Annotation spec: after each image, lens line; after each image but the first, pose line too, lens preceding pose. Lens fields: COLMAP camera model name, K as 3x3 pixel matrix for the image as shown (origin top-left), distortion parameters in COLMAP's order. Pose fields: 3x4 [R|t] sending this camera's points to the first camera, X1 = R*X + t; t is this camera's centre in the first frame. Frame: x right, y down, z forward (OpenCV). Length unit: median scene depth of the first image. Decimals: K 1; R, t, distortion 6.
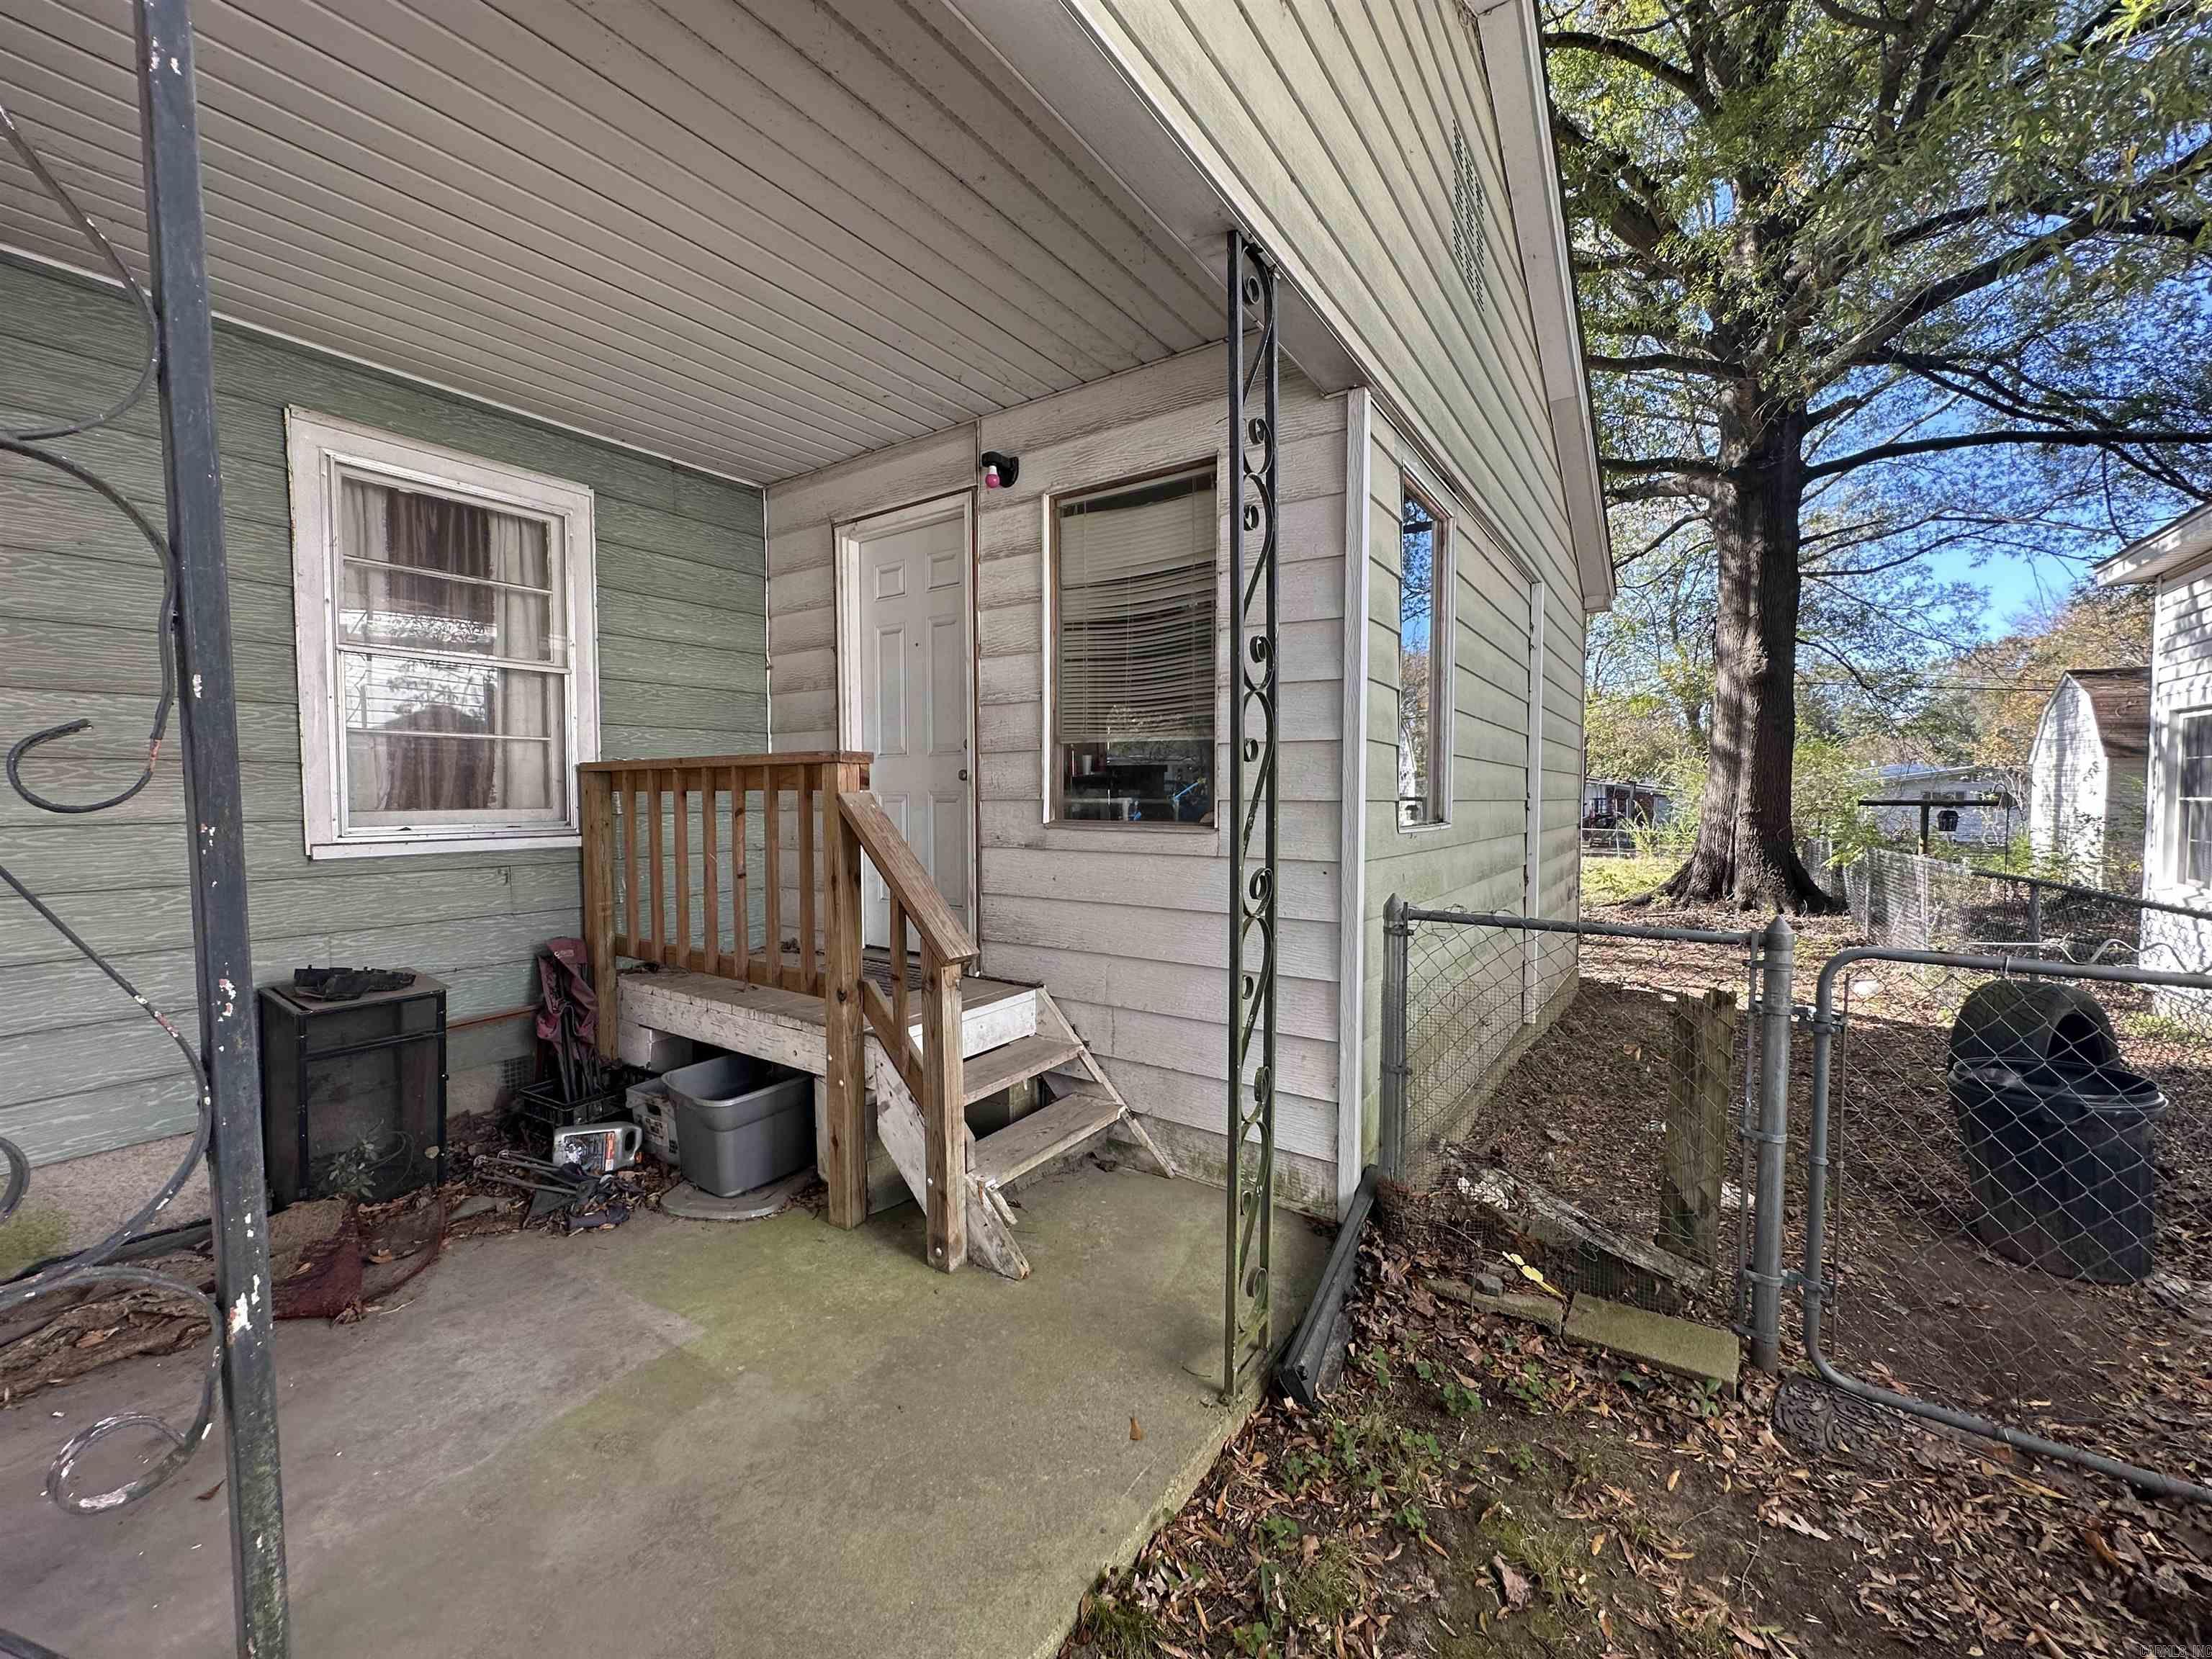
lens RADIAL K [[887.9, 0, 1104.1], [0, 887.9, 834.4], [0, 0, 1]] dist [-0.002434, 0.000279]
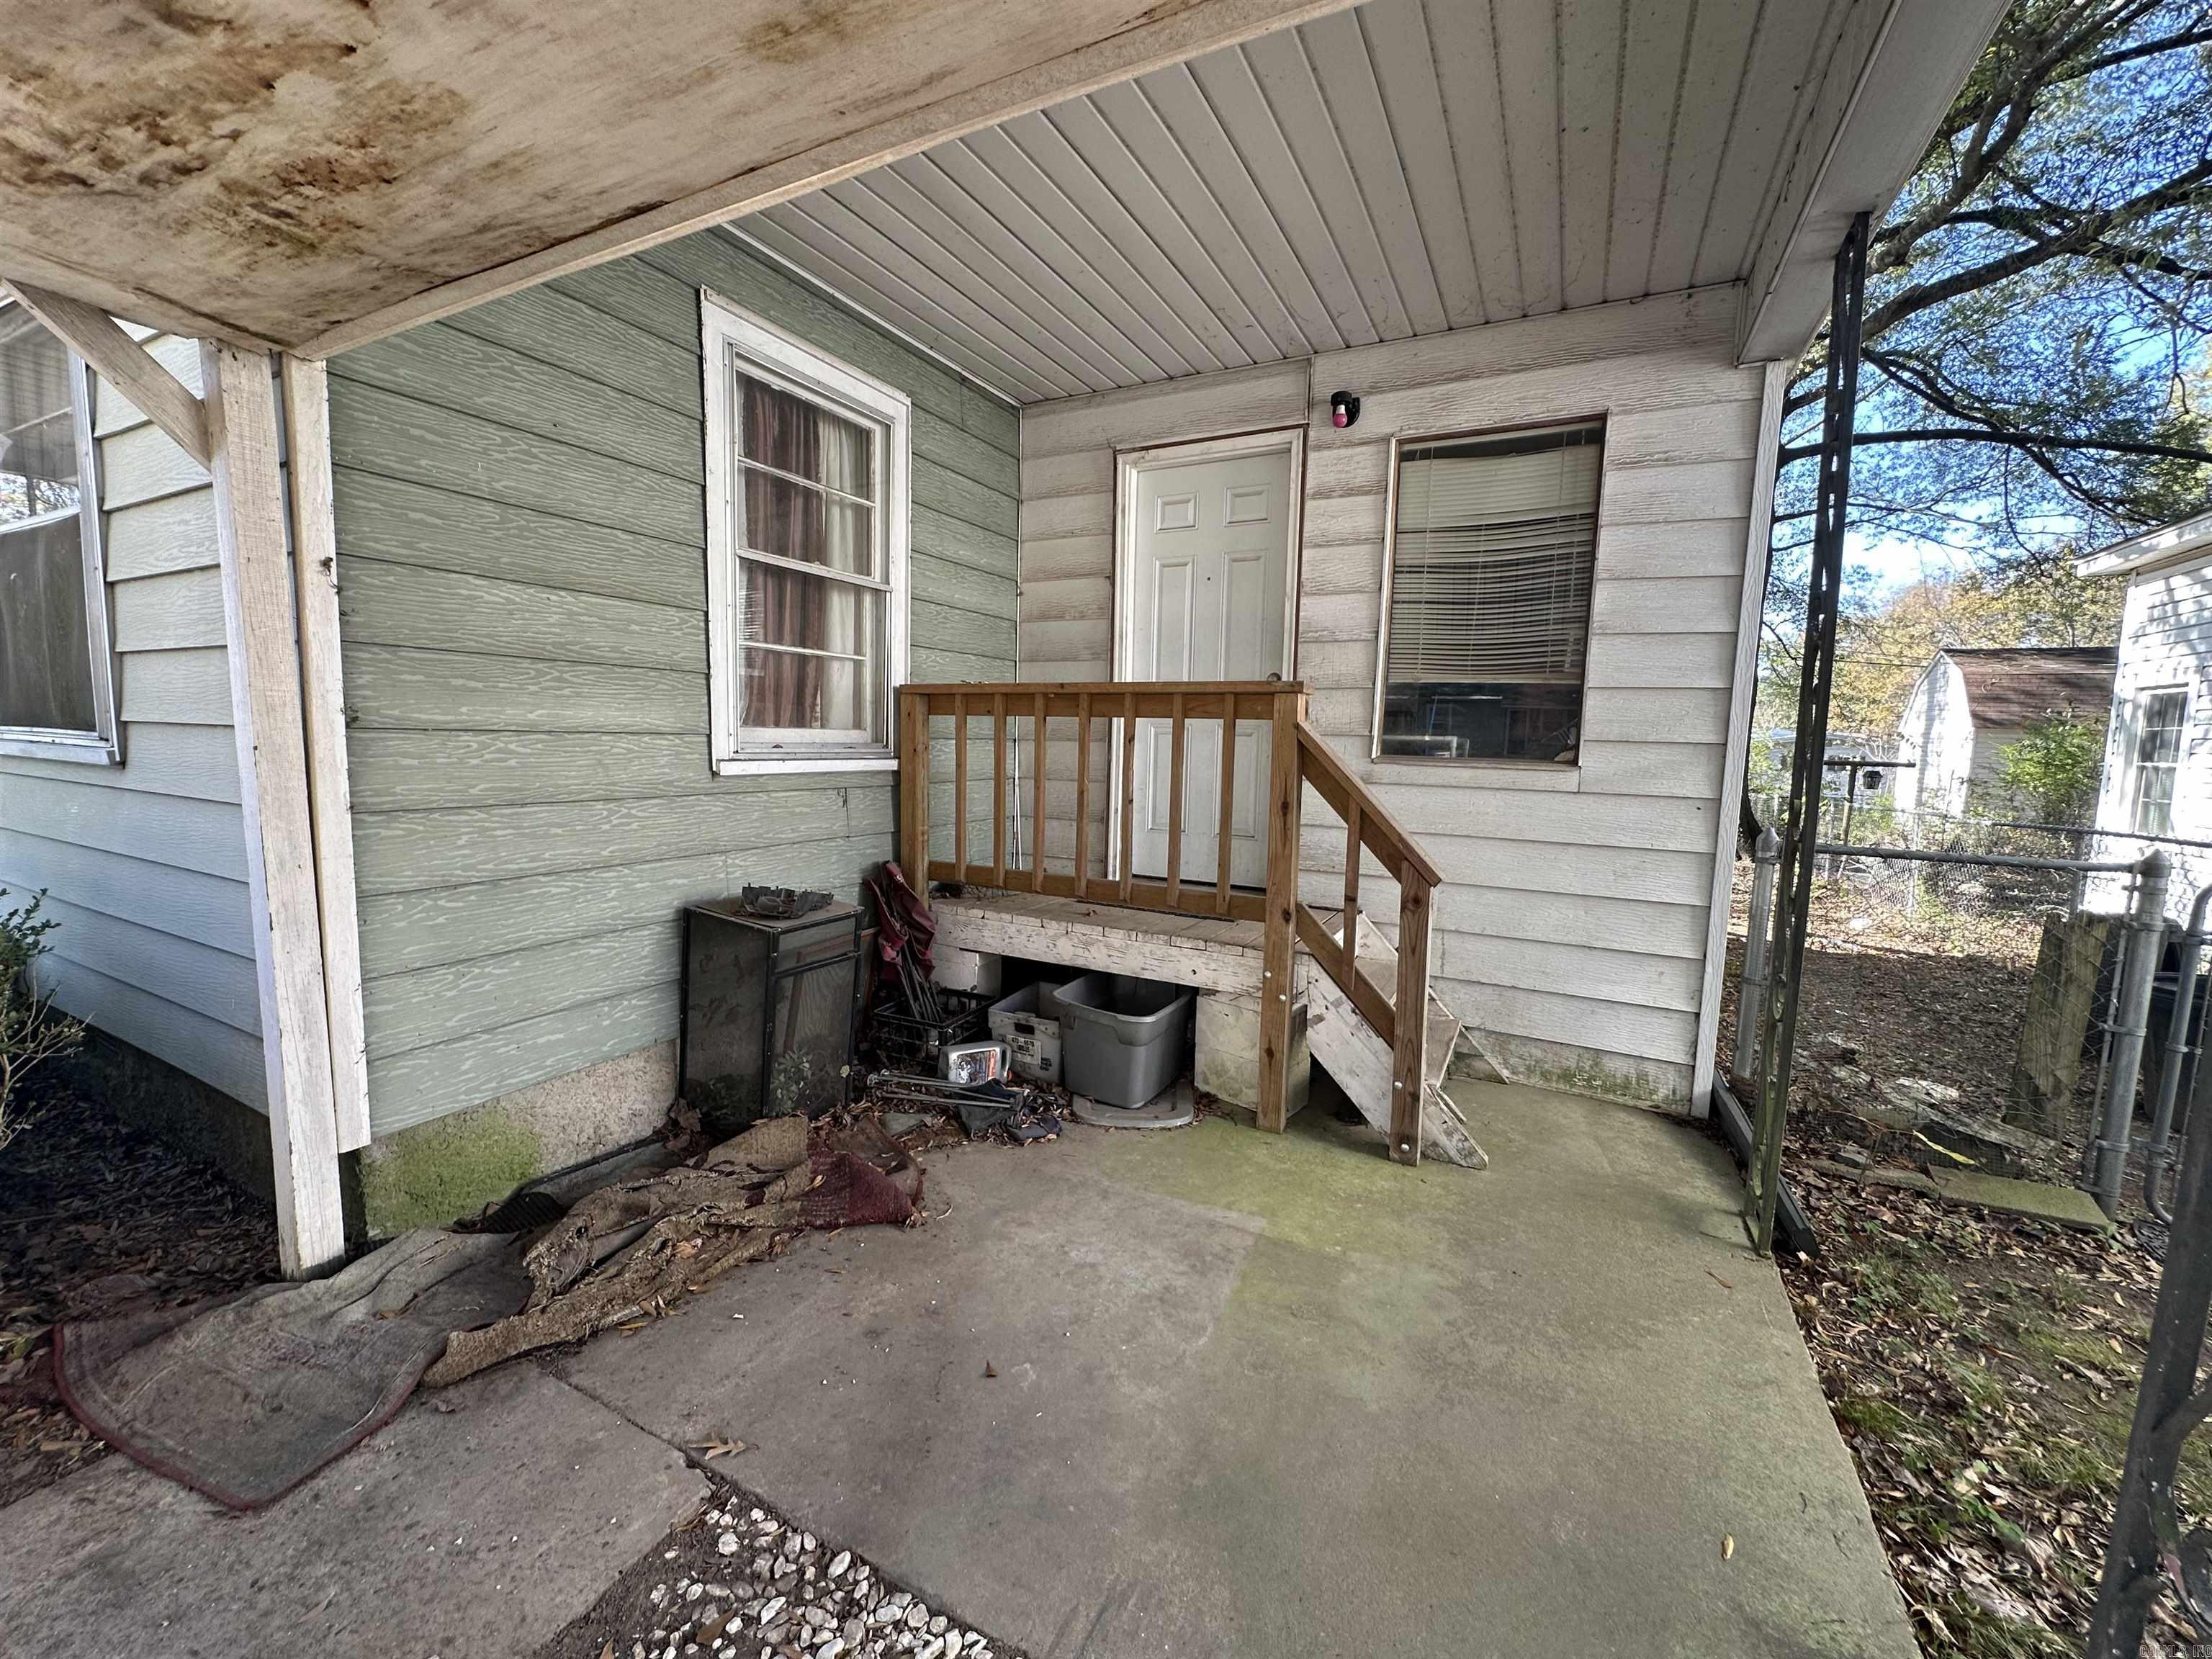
lens RADIAL K [[887.9, 0, 1112.5], [0, 887.9, 832.0], [0, 0, 1]] dist [-0.002434, 0.000279]
pose [[0.992588, 0.015402, 0.120548, -0.487974], [-0.022732, 0.997959, 0.059670, 0.019021], [-0.119383, -0.061968, 0.990913, -0.009462]]
